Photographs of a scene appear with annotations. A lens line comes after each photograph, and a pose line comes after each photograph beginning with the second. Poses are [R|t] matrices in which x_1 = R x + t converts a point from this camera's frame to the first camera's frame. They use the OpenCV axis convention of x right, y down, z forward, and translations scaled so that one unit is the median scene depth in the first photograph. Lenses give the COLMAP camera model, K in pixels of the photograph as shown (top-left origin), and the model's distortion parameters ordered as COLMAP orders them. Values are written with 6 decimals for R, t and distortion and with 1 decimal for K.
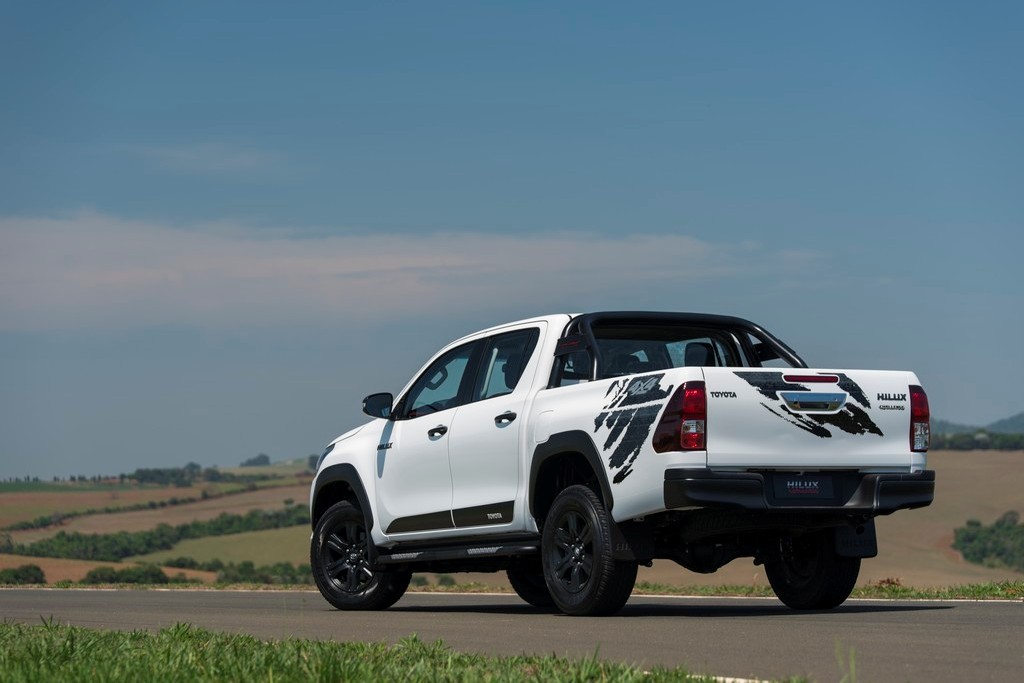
lens RADIAL K [[2962.3, 0, 512.0], [0, 2962.3, 341.5], [0, 0, 1]] dist [0.049954, 0.439734]
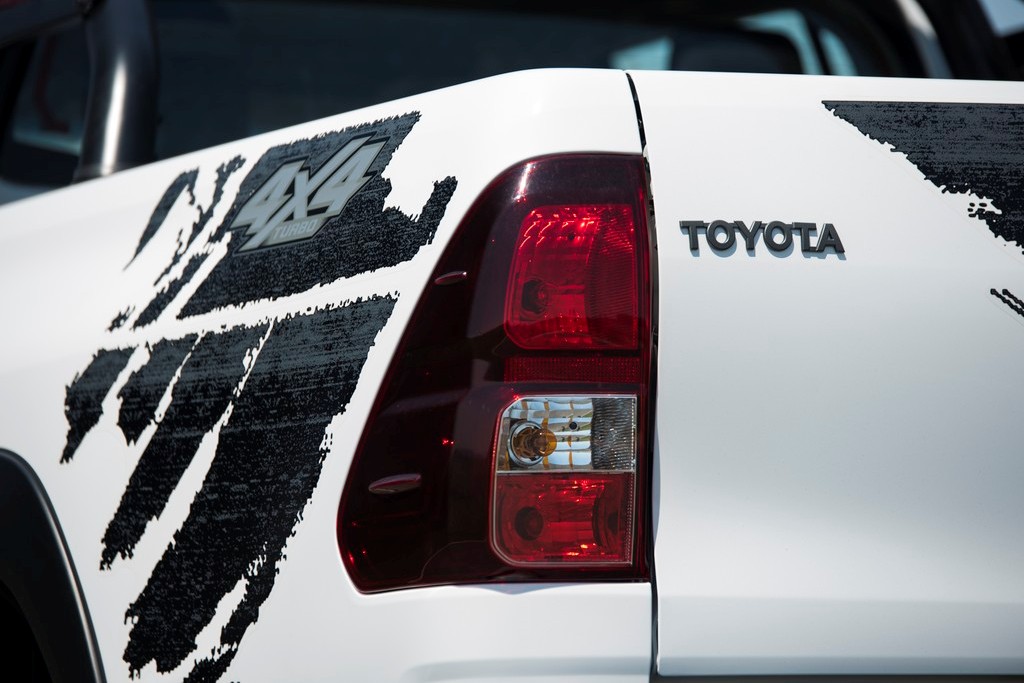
lens RADIAL K [[5474.1, 0, 512.0], [0, 5474.1, 341.5], [0, 0, 1]] dist [0.677230, 22.583375]
pose [[0.999582, 0.004613, -0.028524, 0.065067], [-0.004230, 0.999900, 0.013478, 0.019251], [0.028583, -0.013351, 0.999502, 0.684381]]
